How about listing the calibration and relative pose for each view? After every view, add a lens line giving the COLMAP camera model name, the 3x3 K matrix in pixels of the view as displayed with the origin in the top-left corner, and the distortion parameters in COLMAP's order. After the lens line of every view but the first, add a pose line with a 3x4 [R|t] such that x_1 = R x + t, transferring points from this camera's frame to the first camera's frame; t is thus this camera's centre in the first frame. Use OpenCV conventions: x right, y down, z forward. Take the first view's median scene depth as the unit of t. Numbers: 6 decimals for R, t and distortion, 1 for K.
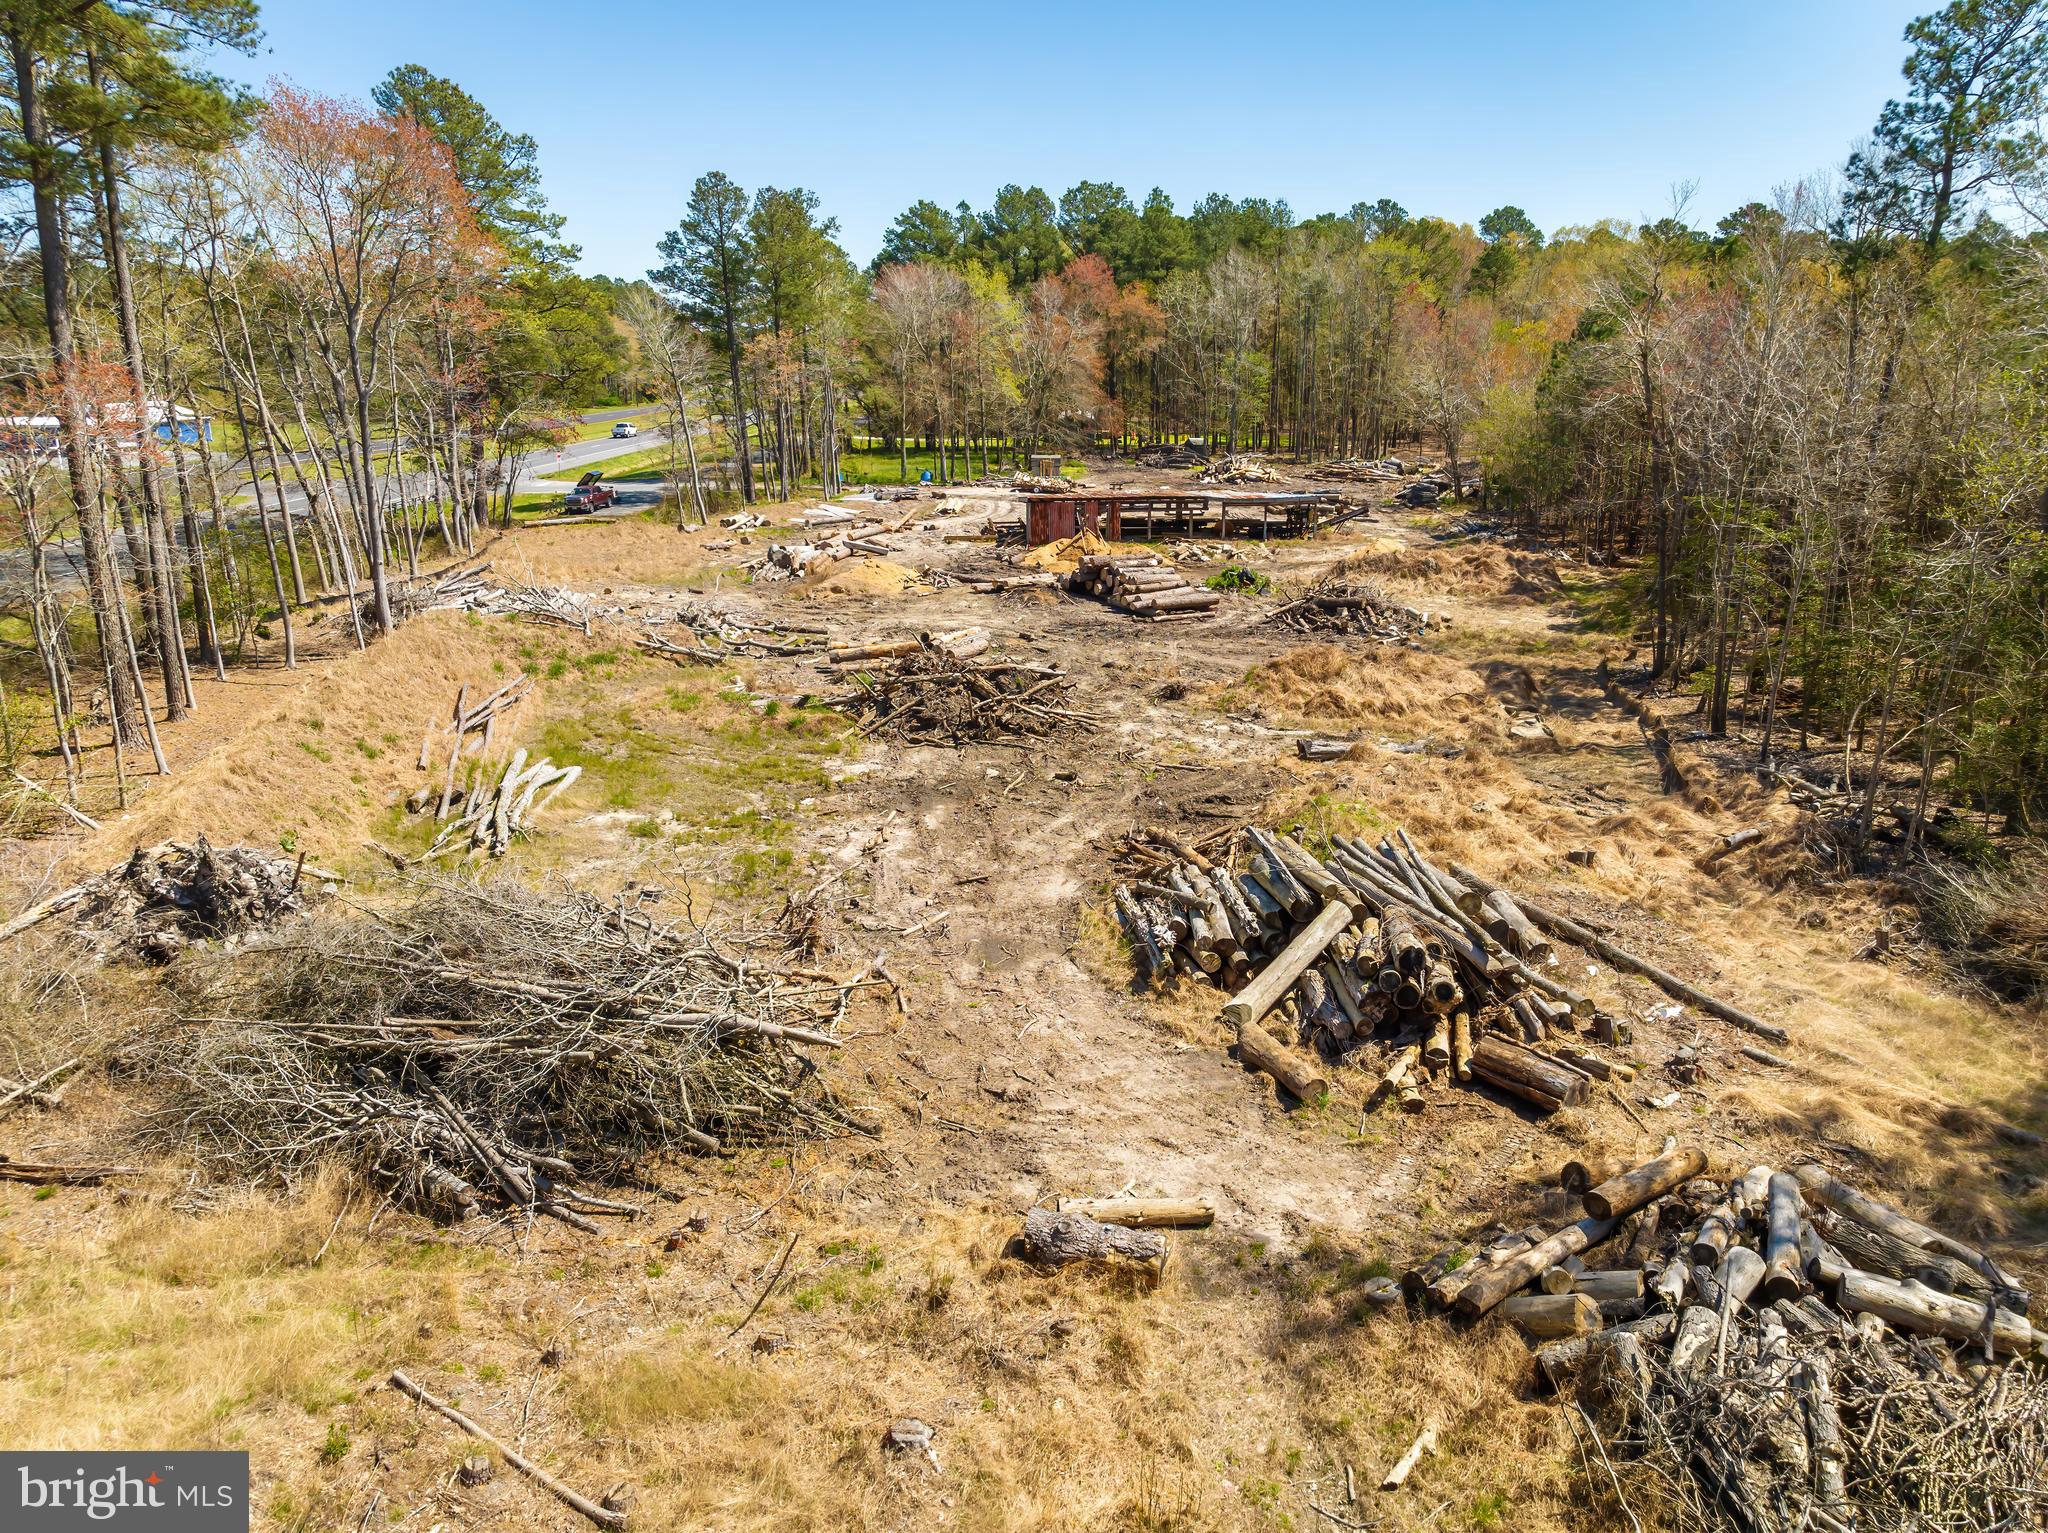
lens RADIAL K [[1438.2, 0, 1028.0], [0, 1438.2, 768.4], [0, 0, 1]] dist [-0.009228, 0.015016]
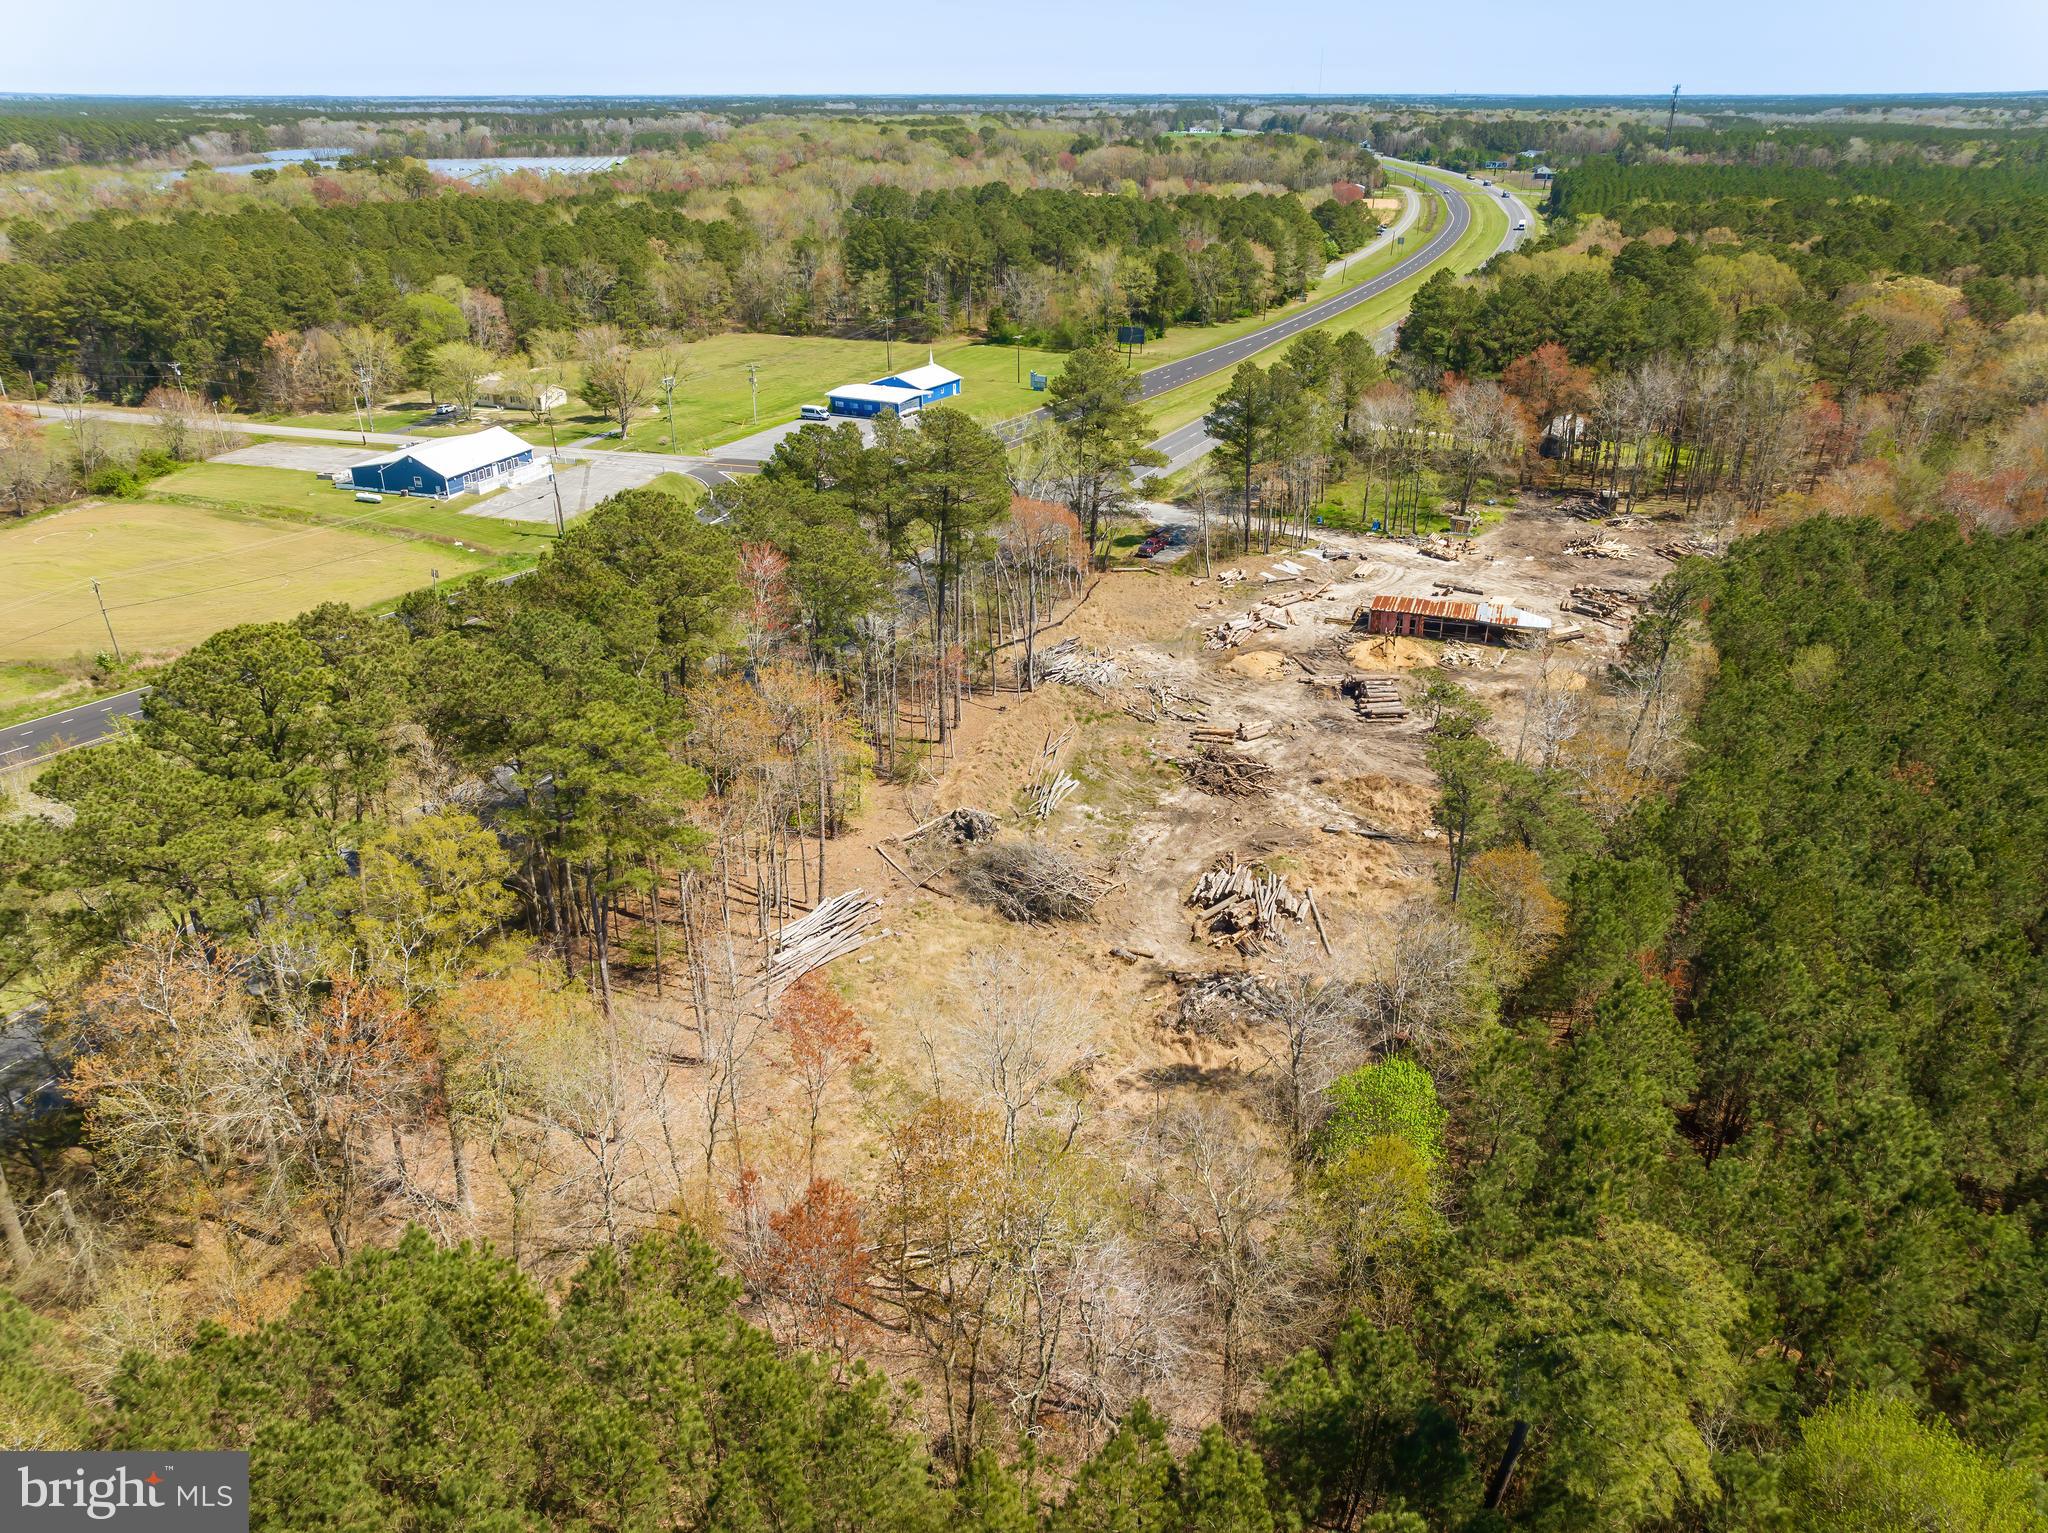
lens RADIAL K [[1438.2, 0, 1011.4], [0, 1438.2, 772.4], [0, 0, 1]] dist [-0.009228, 0.015016]
pose [[0.894690, 0.191035, -0.403776, 0.910316], [-0.123458, 0.974478, 0.187486, -0.676362], [0.429287, -0.117893, 0.895441, -2.055170]]
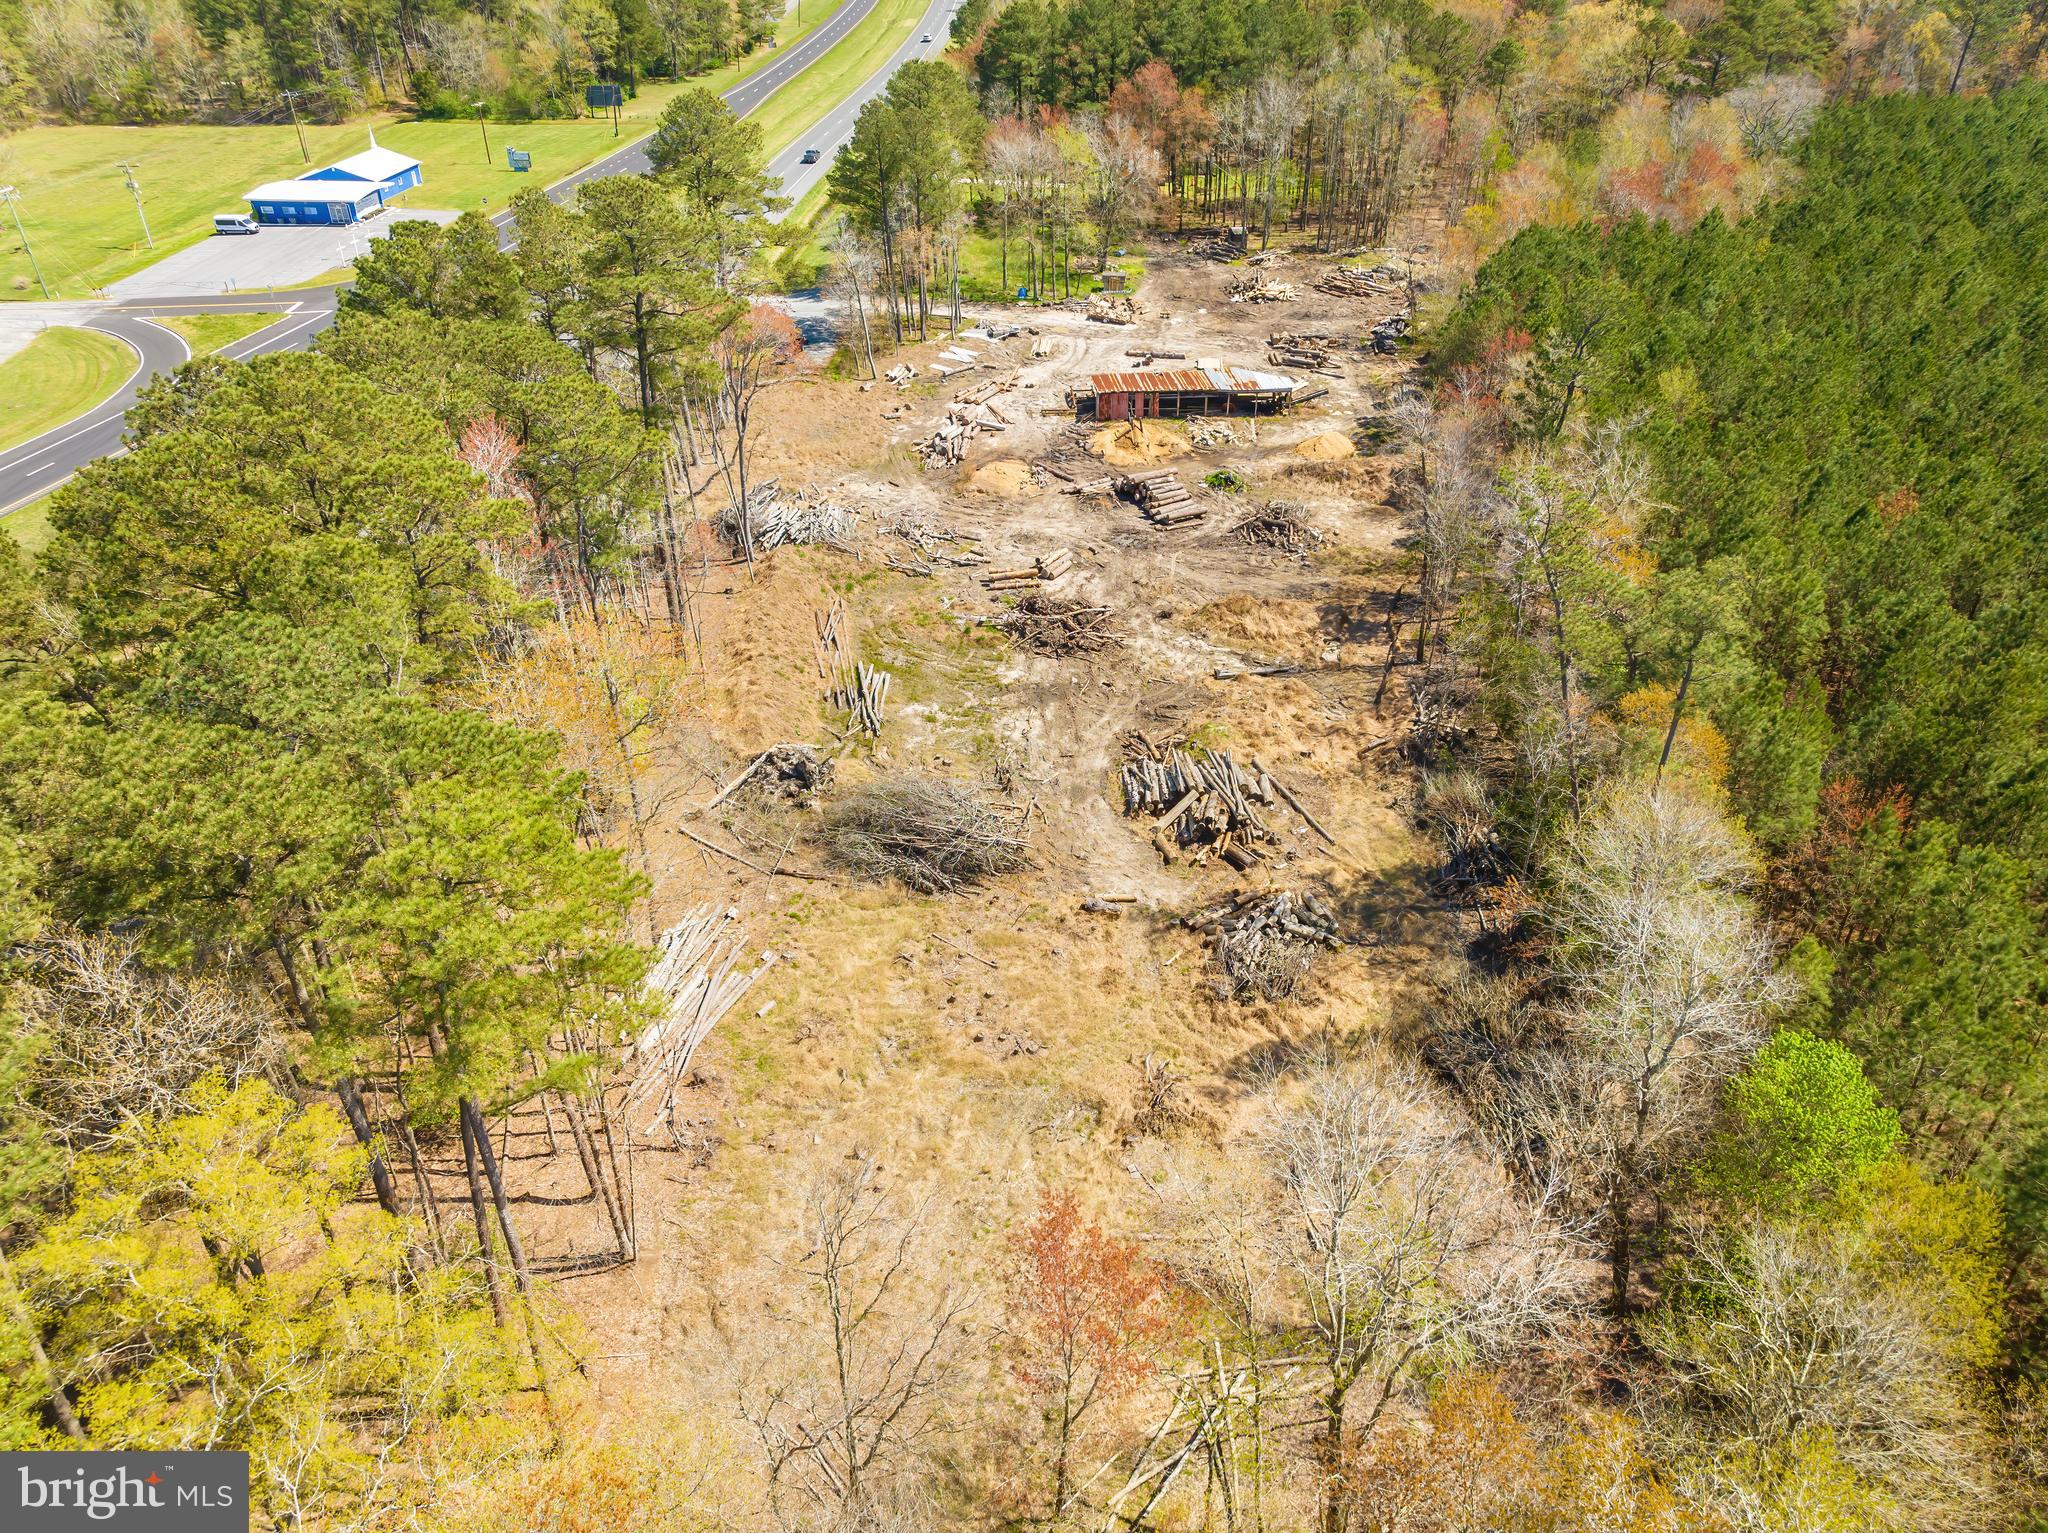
lens RADIAL K [[1438.2, 0, 1020.7], [0, 1438.2, 772.7], [0, 0, 1]] dist [-0.009228, 0.015016]
pose [[0.998670, 0.027410, -0.043673, -0.009024], [-0.013136, 0.954301, 0.298559, -0.642432], [0.049861, -0.297588, 0.953391, -1.425862]]
